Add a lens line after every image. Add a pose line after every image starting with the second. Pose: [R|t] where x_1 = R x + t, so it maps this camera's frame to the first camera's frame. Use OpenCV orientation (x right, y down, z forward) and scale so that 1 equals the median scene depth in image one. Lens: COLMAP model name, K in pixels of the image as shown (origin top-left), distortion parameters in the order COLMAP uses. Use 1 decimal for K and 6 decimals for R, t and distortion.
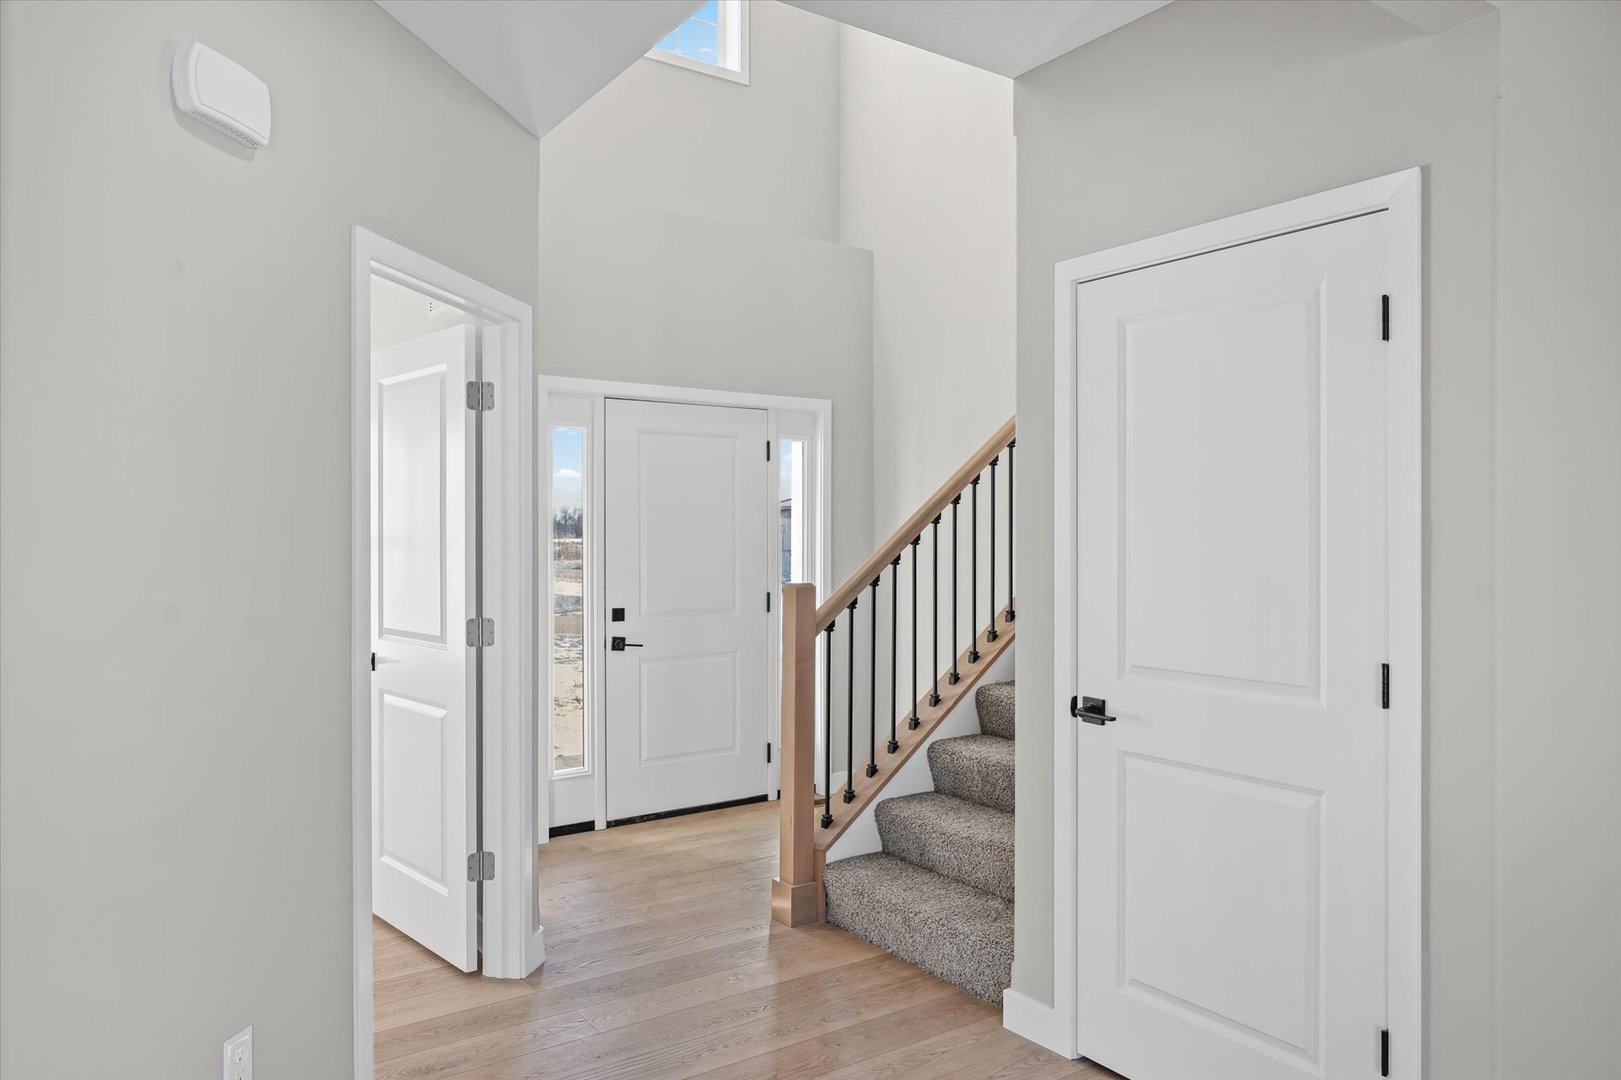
lens RADIAL K [[1064.8, 0, 806.0], [0, 1064.8, 537.5], [0, 0, 1]] dist [-0.000446, -0.000024]
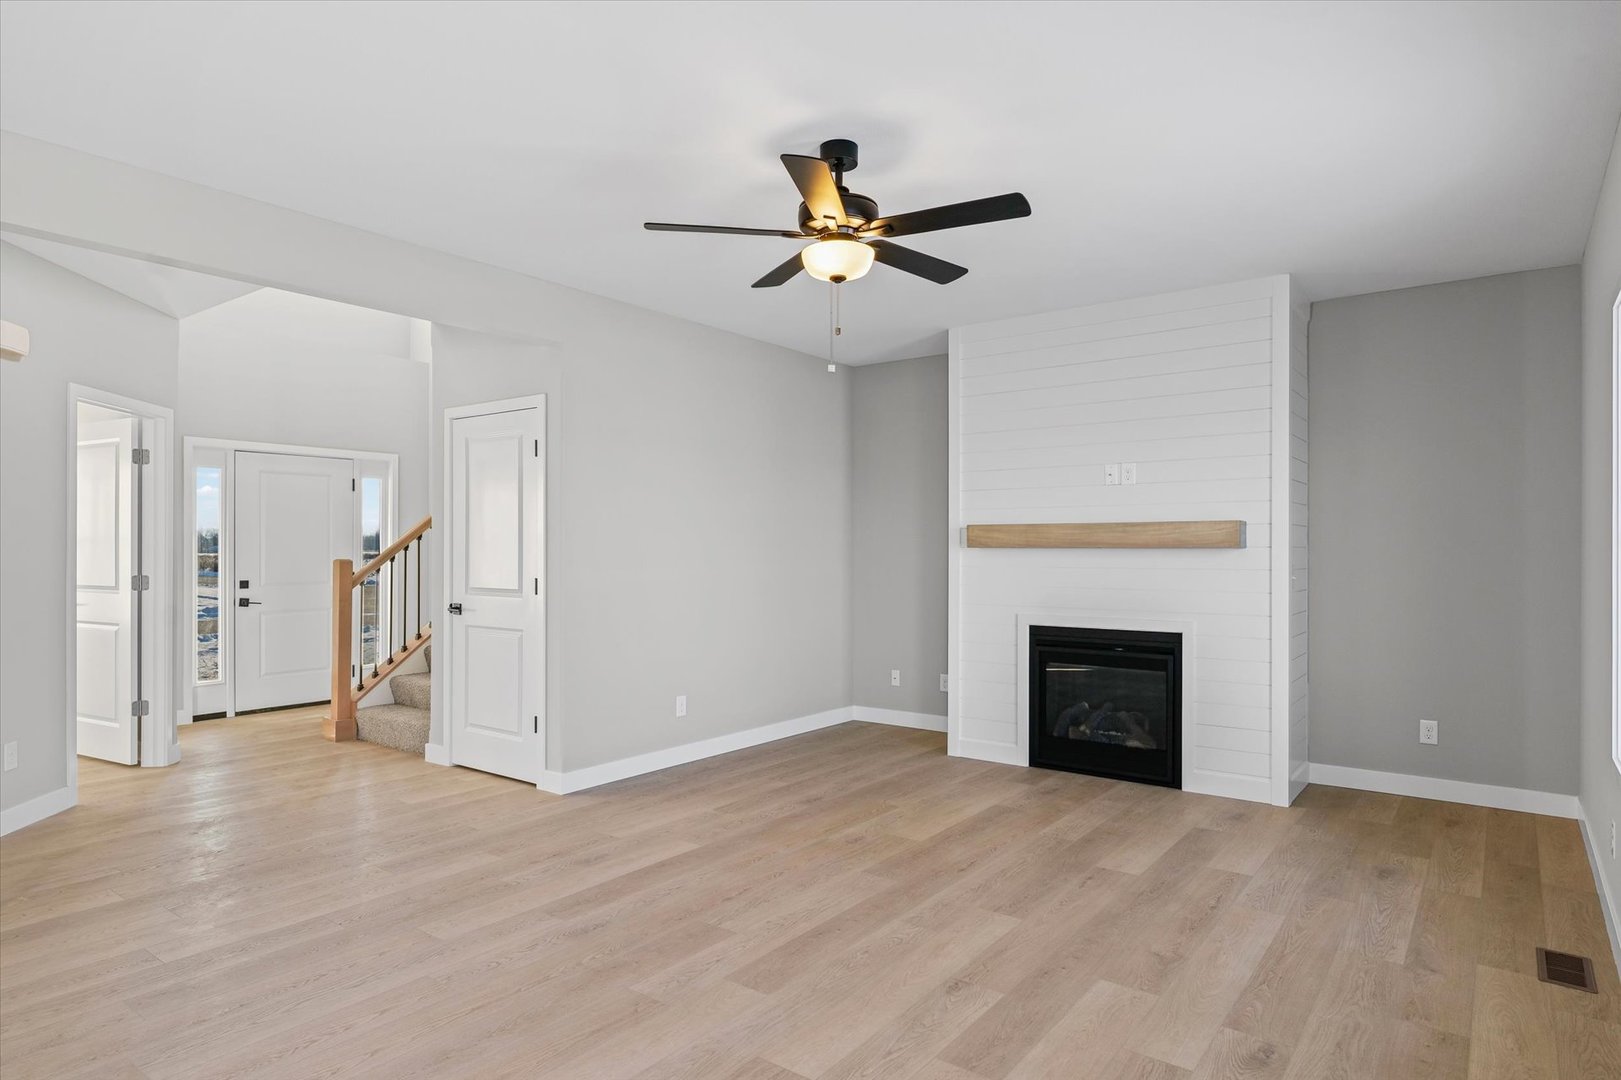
lens RADIAL K [[925.1, 0, 805.3], [0, 925.1, 546.2], [0, 0, 1]] dist [0.002394, 0.000923]
pose [[0.951543, 0.002541, 0.307505, 0.294433], [-0.000534, 0.999978, -0.006612, 0.033602], [-0.307515, 0.006128, 0.951524, -0.876897]]
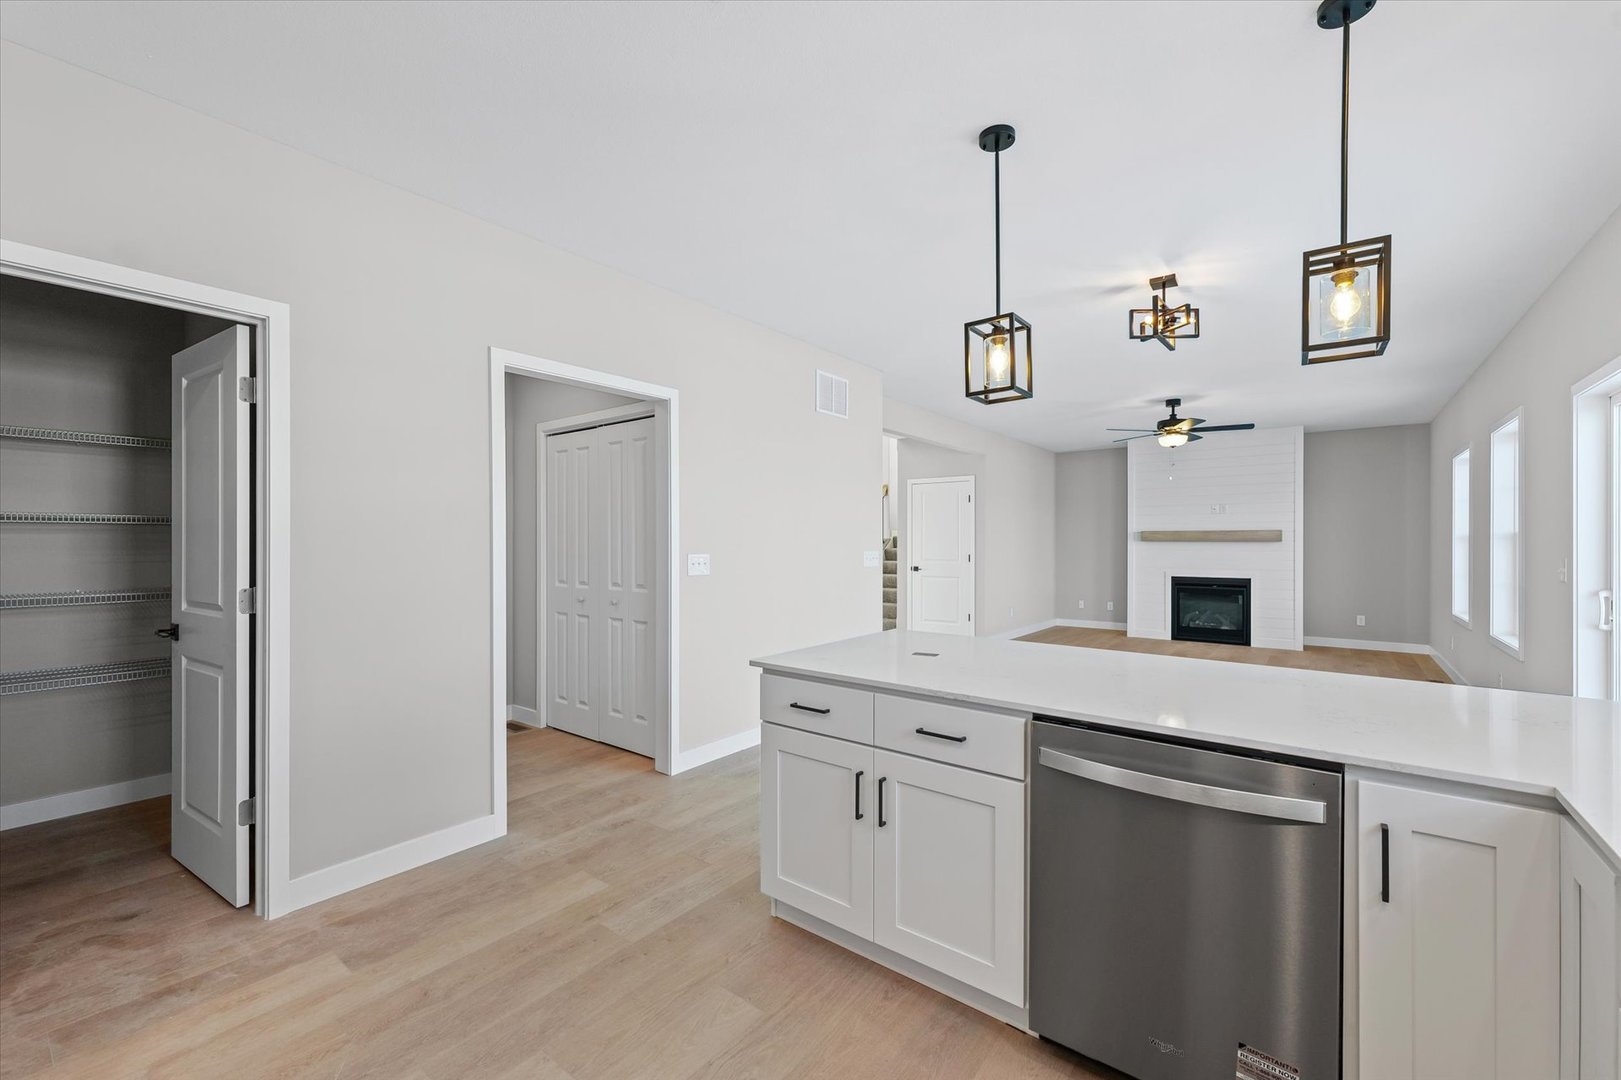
lens RADIAL K [[662.2, 0, 807.4], [0, 662.2, 540.1], [0, 0, 1]] dist [0.001149, -0.000018]
pose [[0.955549, 0.002212, 0.294824, -0.921685], [-0.000126, 0.999975, -0.007097, 0.038316], [-0.294832, 0.006744, 0.955525, -1.486409]]
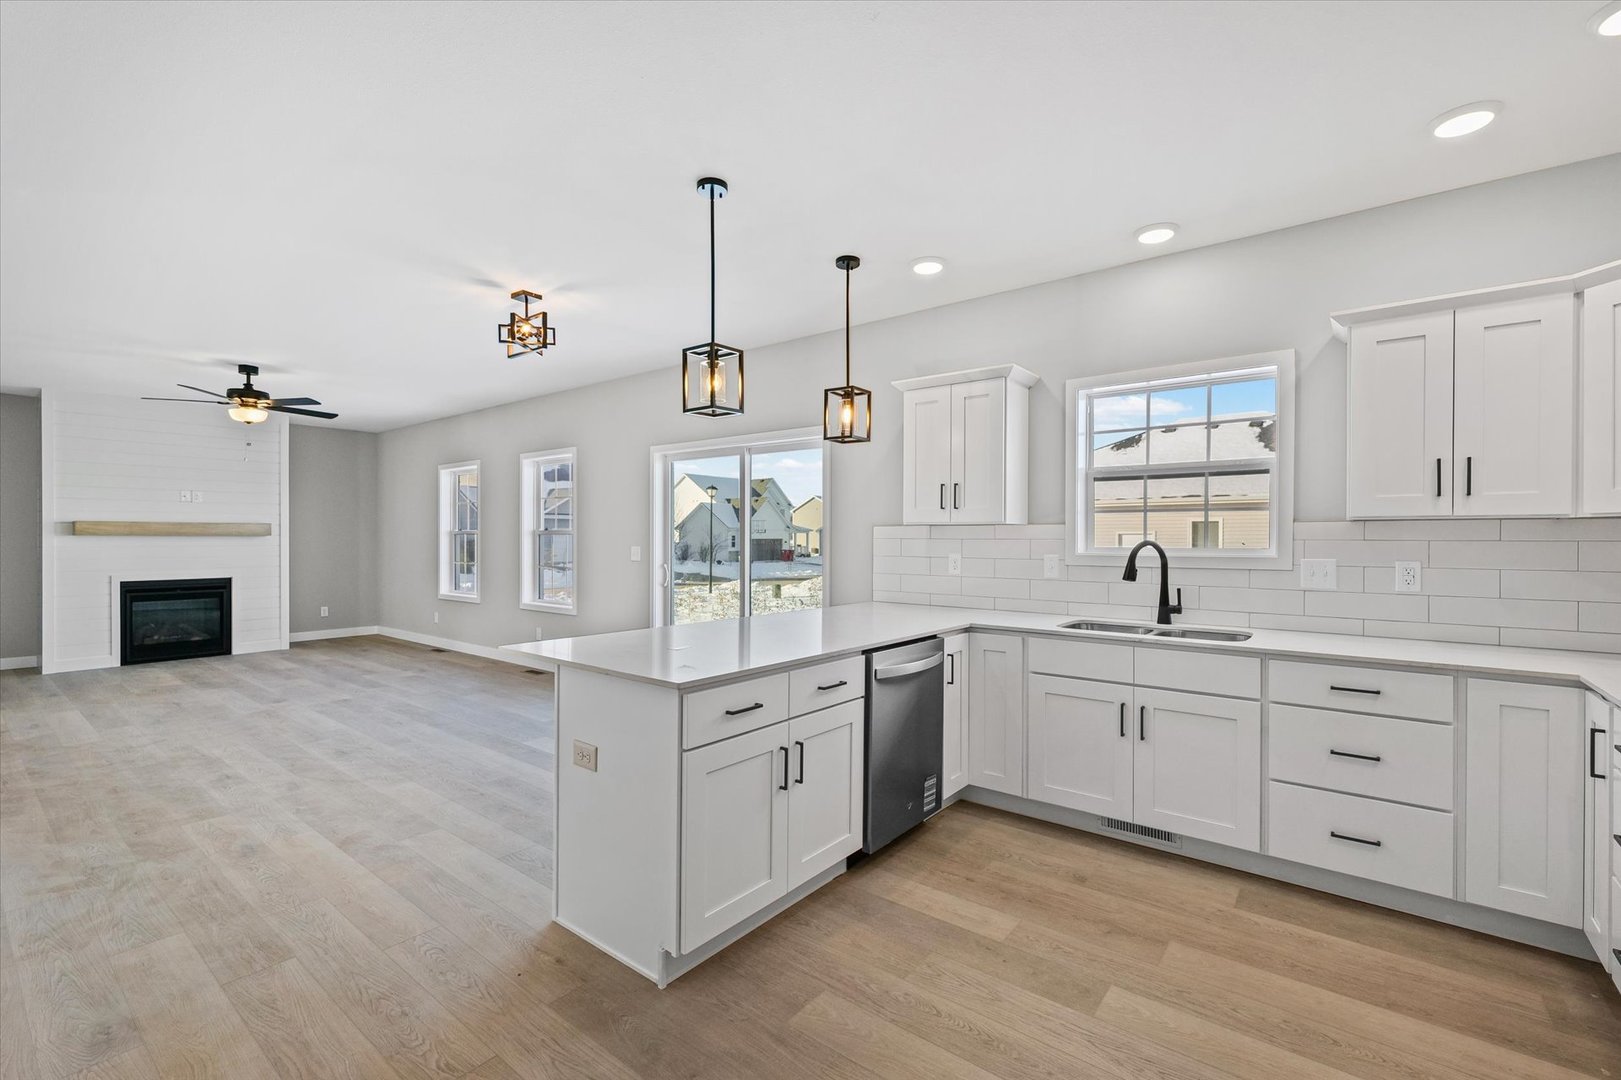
lens RADIAL K [[697.6, 0, 808.6], [0, 697.6, 539.7], [0, 0, 1]] dist [-0.002688, -0.000554]
pose [[-0.291453, -0.002617, 0.956582, -1.341618], [0.002486, 0.999991, 0.003494, 0.035309], [-0.956582, 0.003396, -0.291443, -0.793678]]
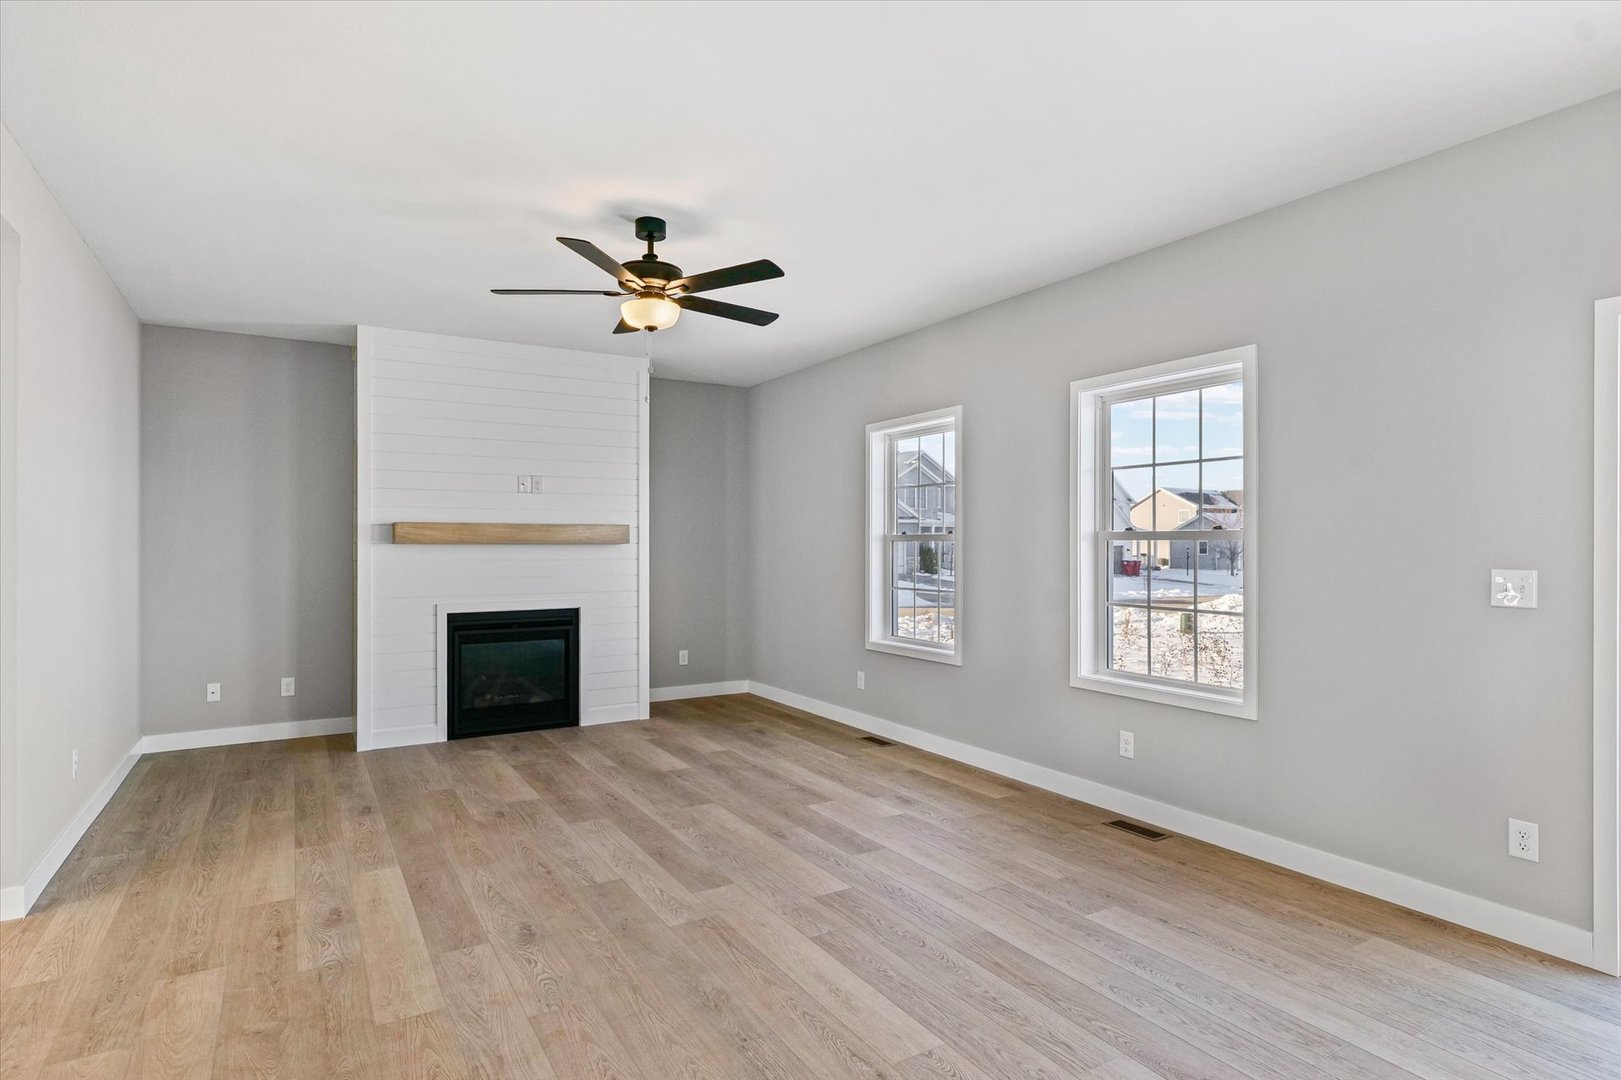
lens RADIAL K [[851.6, 0, 801.9], [0, 851.6, 540.6], [0, 0, 1]] dist [0.003525, 0.001768]
pose [[0.068330, 0.005115, 0.997650, -0.428950], [0.004876, 0.999973, -0.005461, 0.031446], [-0.997651, 0.005238, 0.068303, -0.269301]]
